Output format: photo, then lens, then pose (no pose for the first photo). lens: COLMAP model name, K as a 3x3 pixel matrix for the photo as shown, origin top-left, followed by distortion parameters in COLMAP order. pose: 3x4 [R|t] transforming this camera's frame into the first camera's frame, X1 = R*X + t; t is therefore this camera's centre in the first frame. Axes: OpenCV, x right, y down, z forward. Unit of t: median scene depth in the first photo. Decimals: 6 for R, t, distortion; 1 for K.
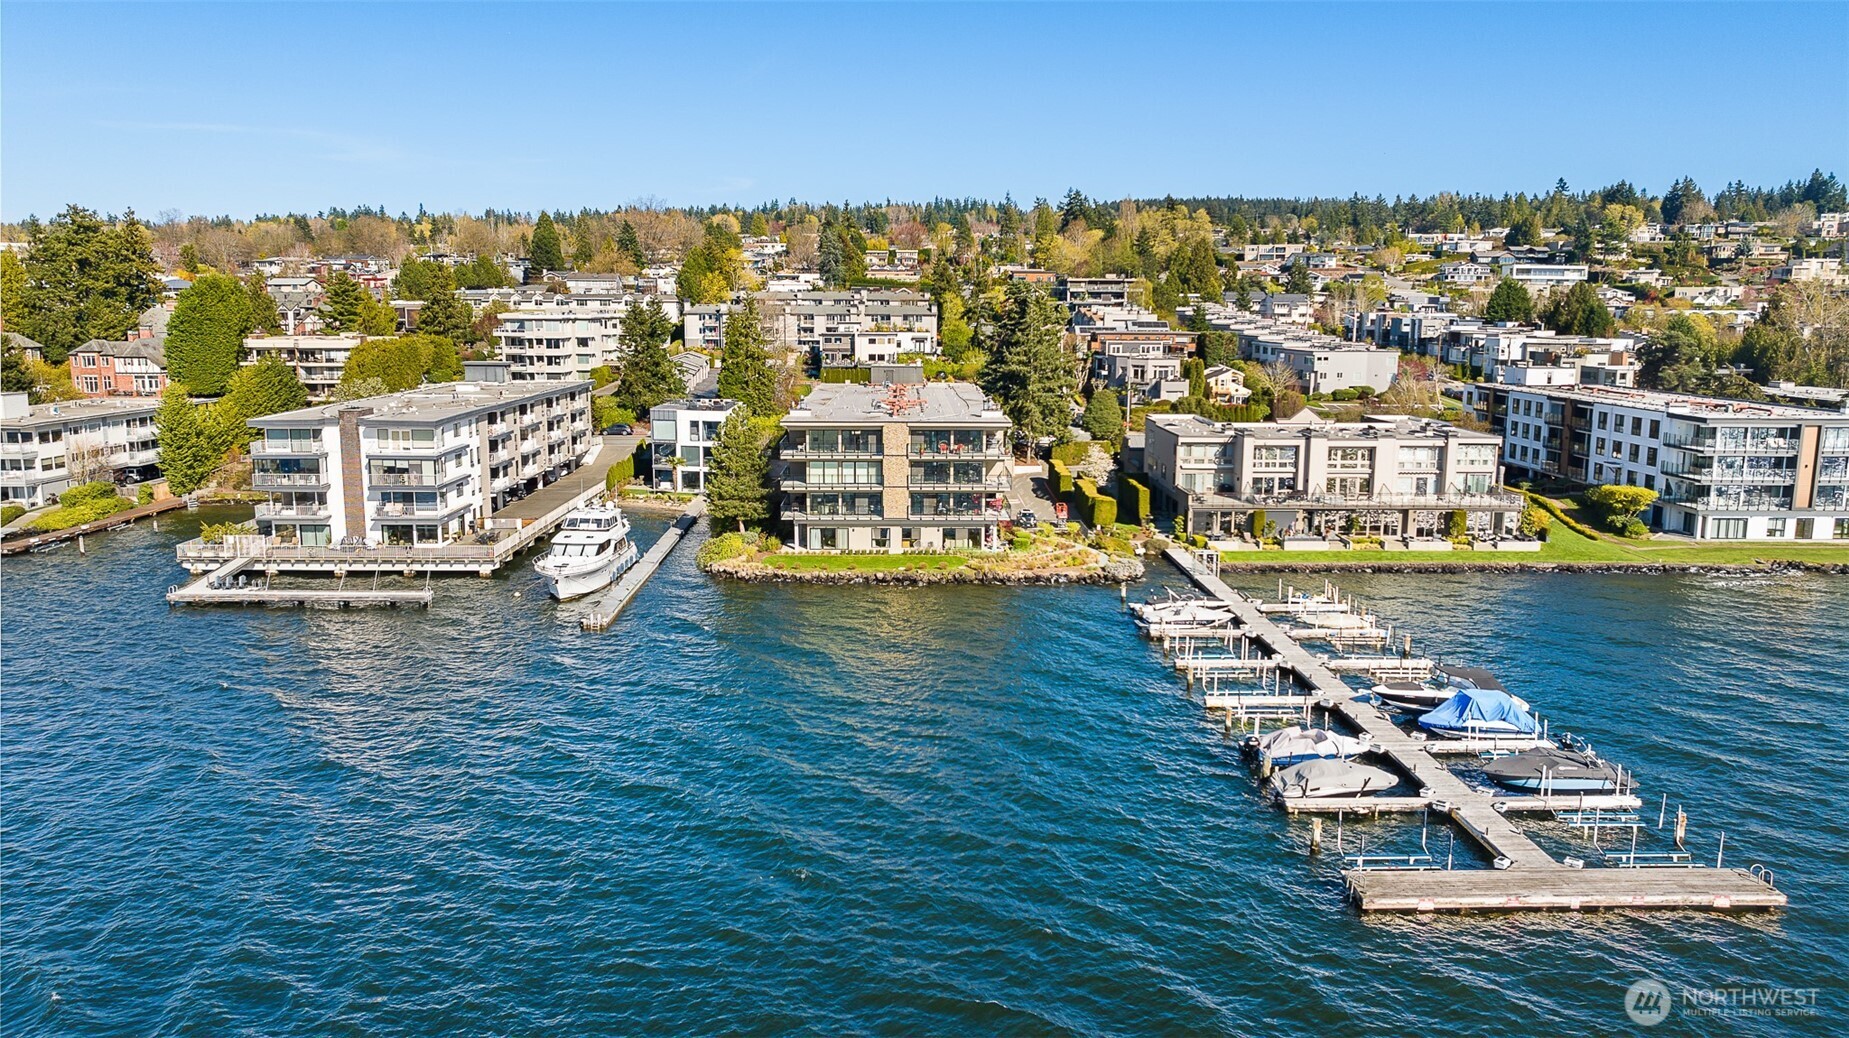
lens RADIAL K [[1318.0, 0, 927.8], [0, 1318.0, 515.3], [0, 0, 1]] dist [-0.026119, 0.016225]
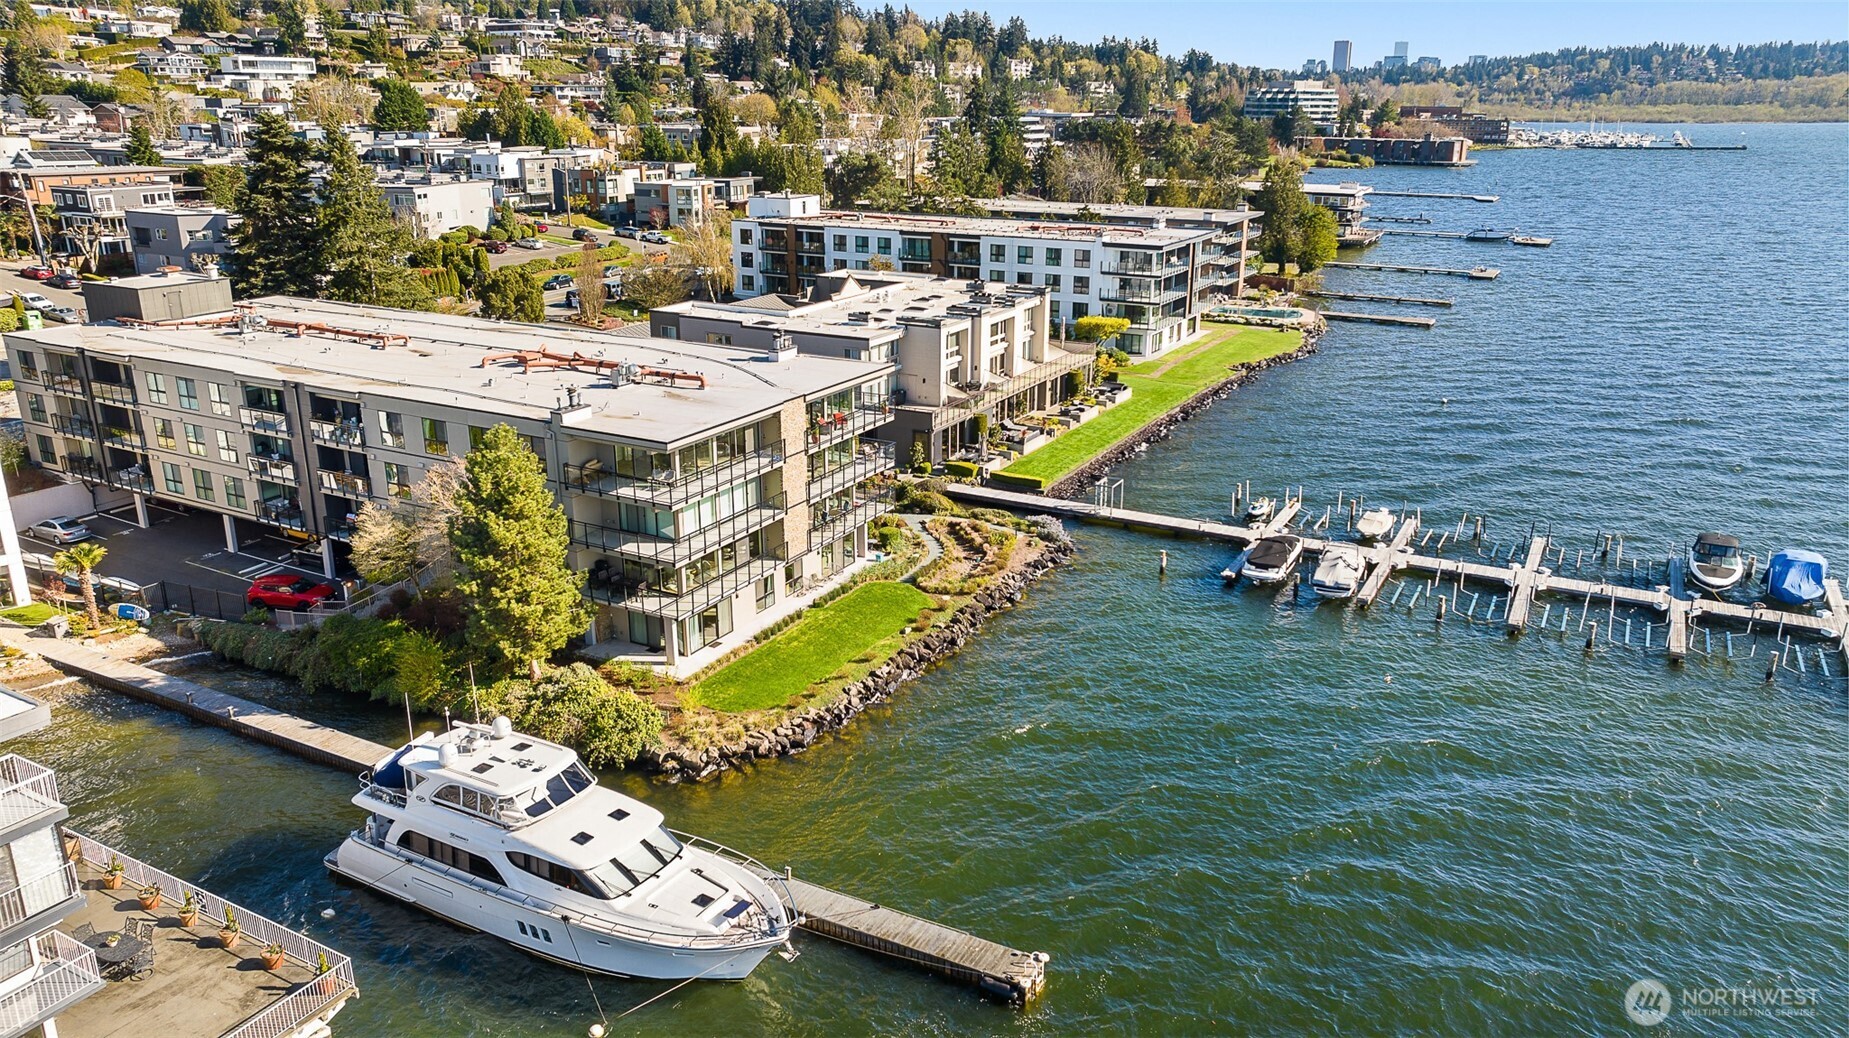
lens RADIAL K [[1318.0, 0, 924.7], [0, 1318.0, 522.9], [0, 0, 1]] dist [-0.026119, 0.016225]
pose [[0.468769, -0.276451, 0.838946, -0.402360], [0.135912, 0.961027, 0.240738, -0.122397], [-0.872802, 0.001172, 0.488073, 0.555153]]
